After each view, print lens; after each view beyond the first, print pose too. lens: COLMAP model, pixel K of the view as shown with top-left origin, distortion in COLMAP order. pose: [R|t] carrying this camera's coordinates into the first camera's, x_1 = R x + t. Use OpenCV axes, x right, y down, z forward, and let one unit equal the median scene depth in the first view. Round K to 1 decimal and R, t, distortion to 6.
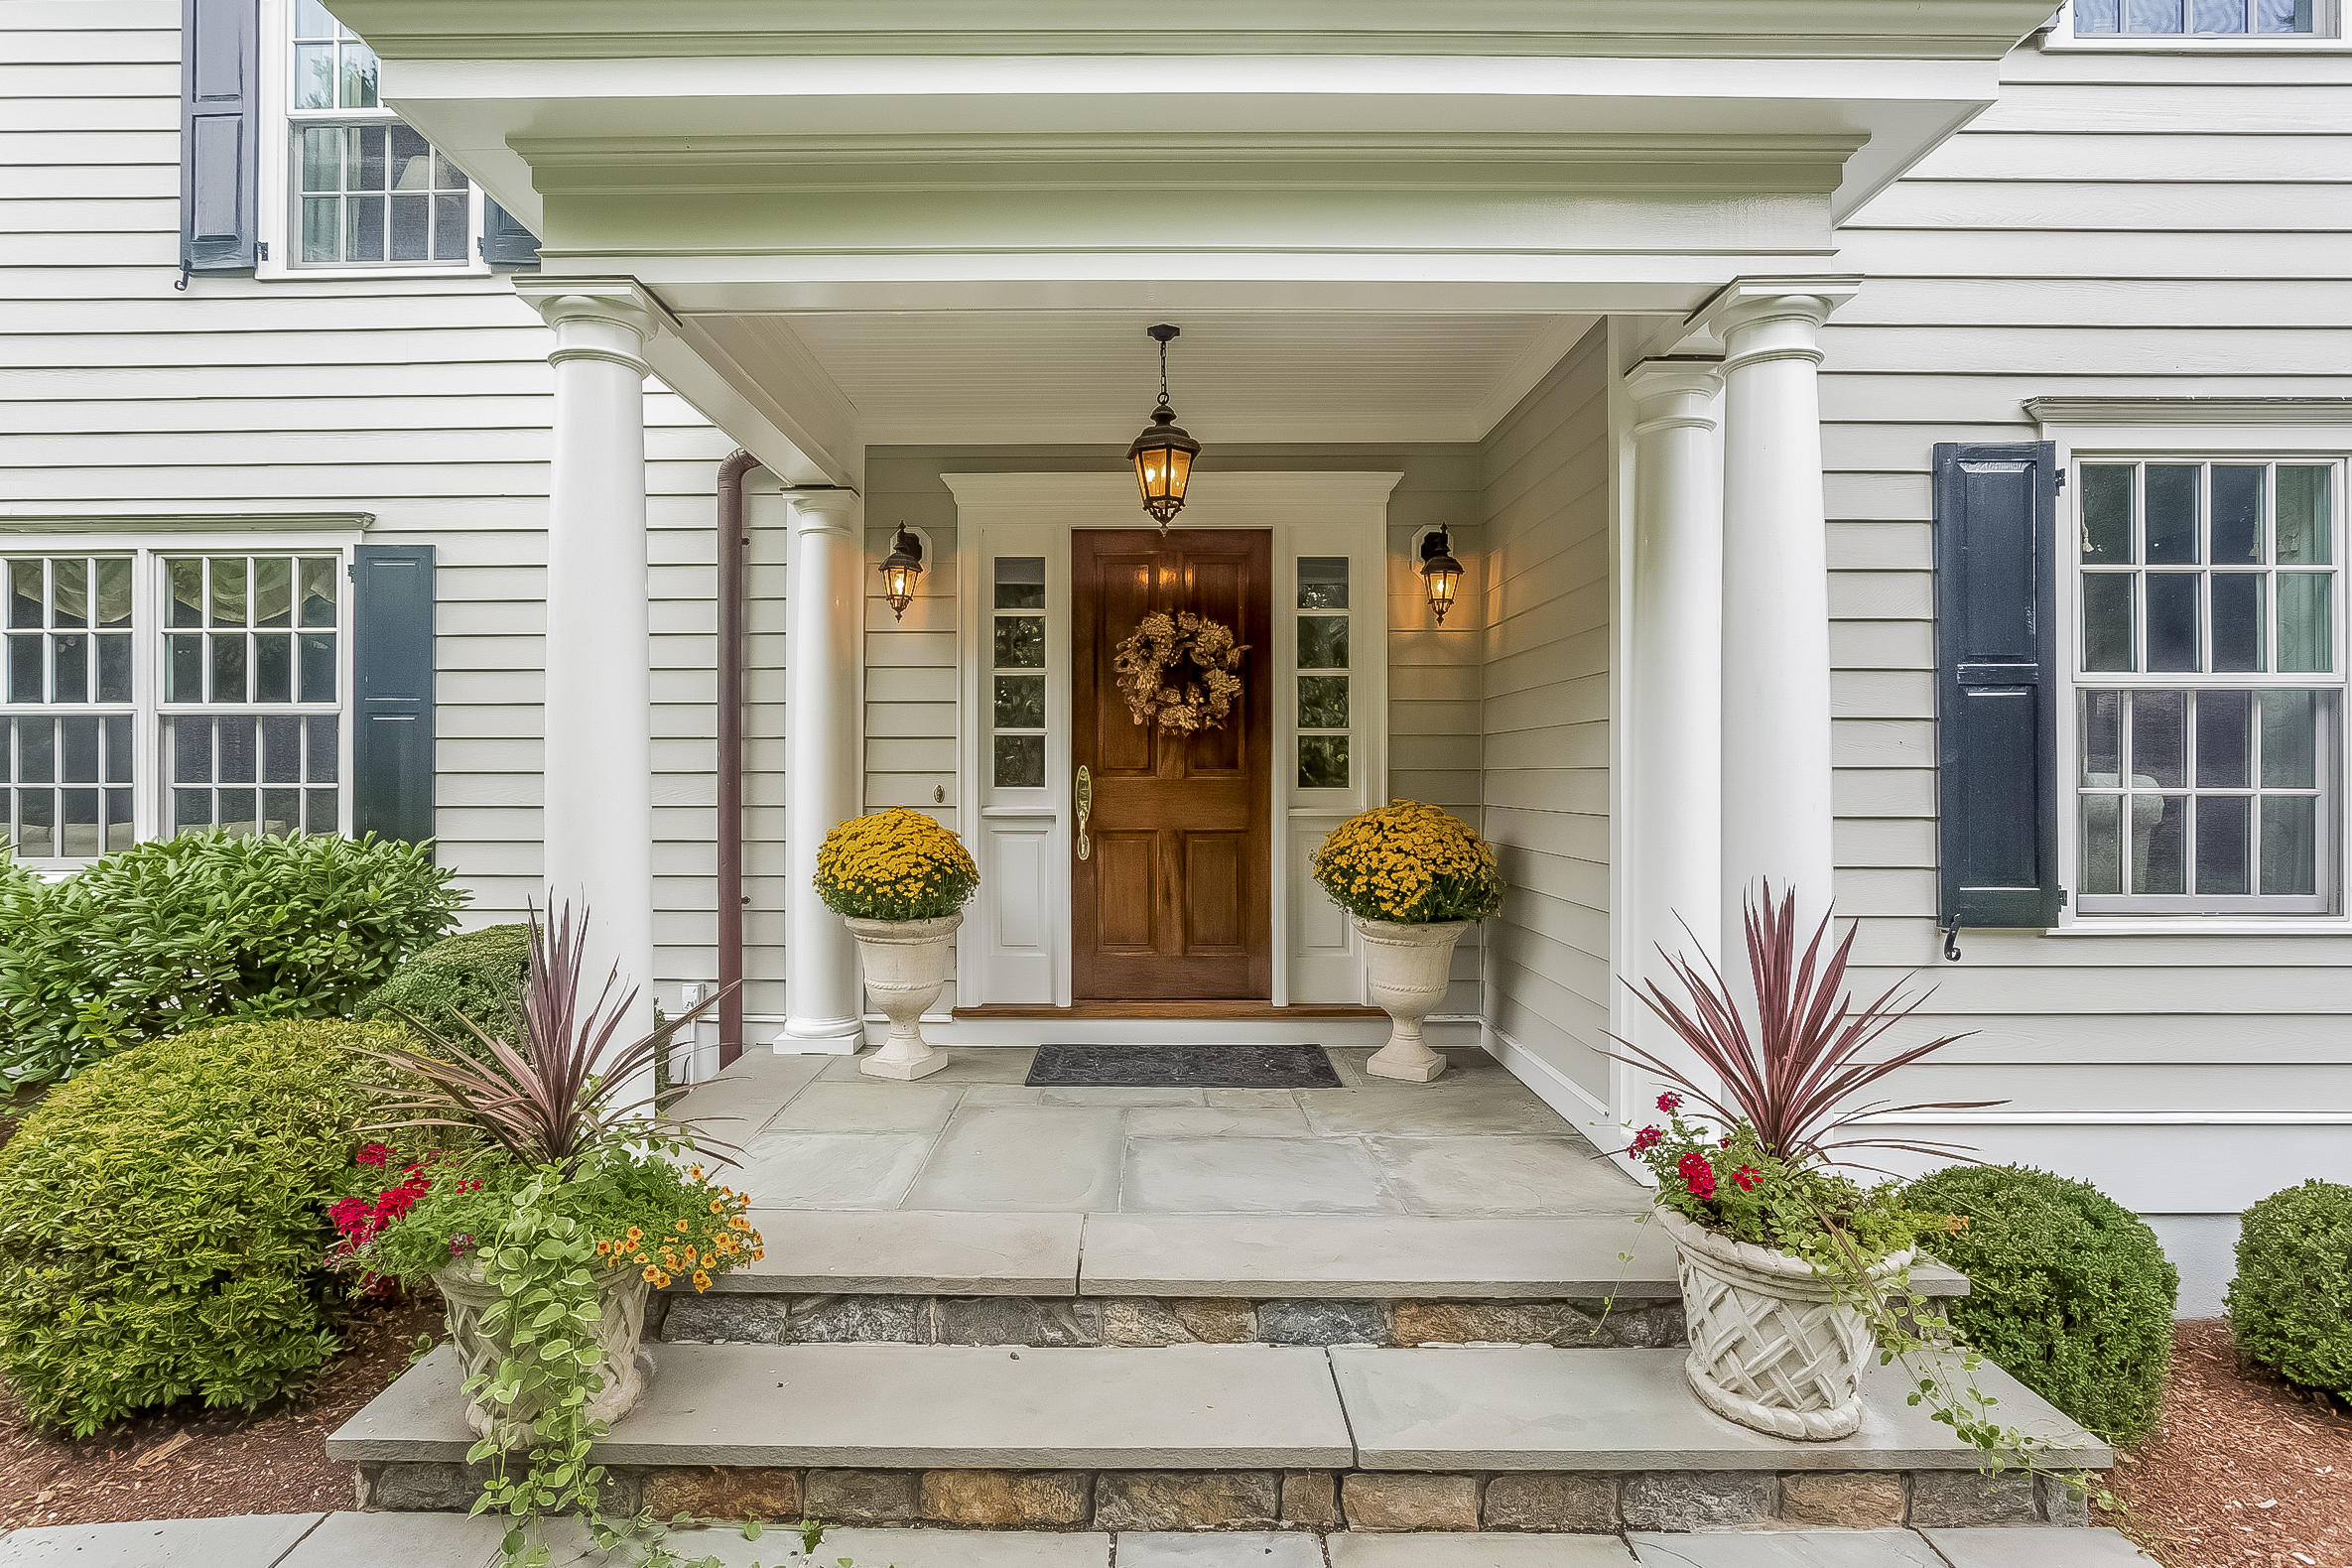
lens RADIAL K [[1157.5, 0, 1176.0], [0, 1157.5, 784.0], [0, 0, 1]] dist [-0.037384, 0.015365]
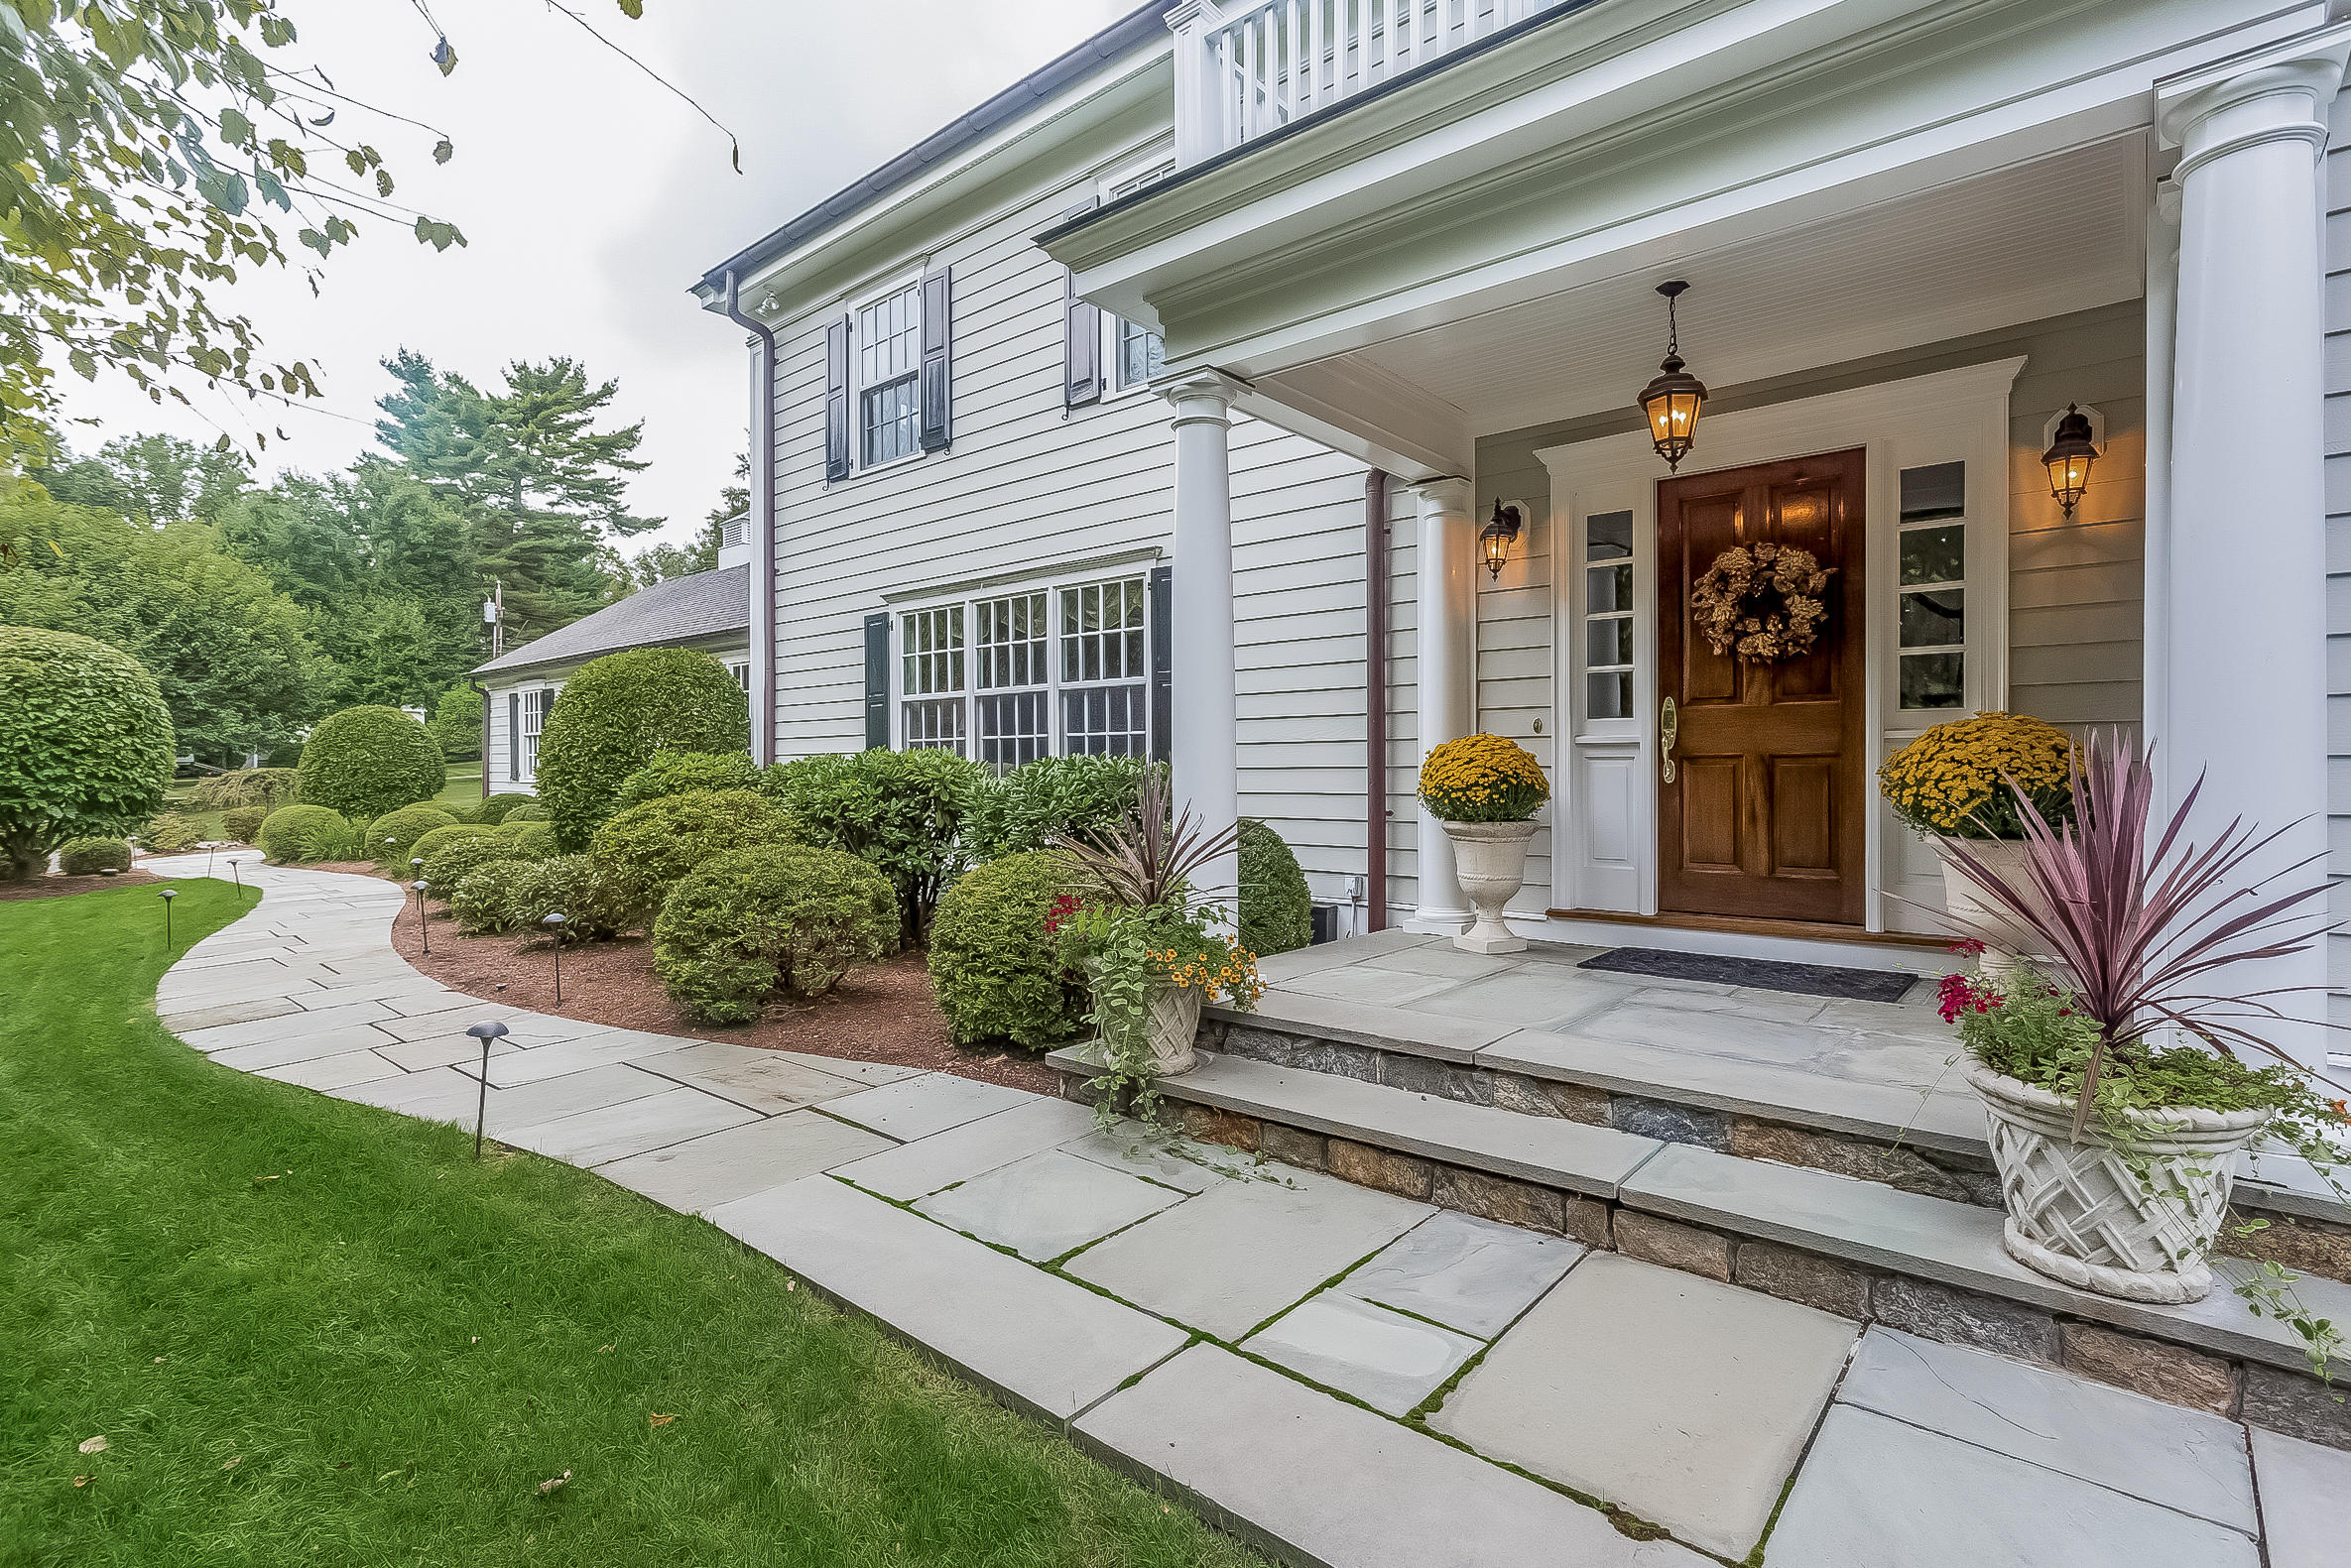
lens RADIAL K [[1085.1, 0, 1175.5], [0, 1085.1, 784.0], [0, 0, 1]] dist [-0.028843, 0.028213]
pose [[0.774324, 0.008581, -0.632731, 0.211818], [0.003498, 0.999835, 0.017841, 0.048265], [0.632779, -0.016028, 0.774166, -0.085366]]
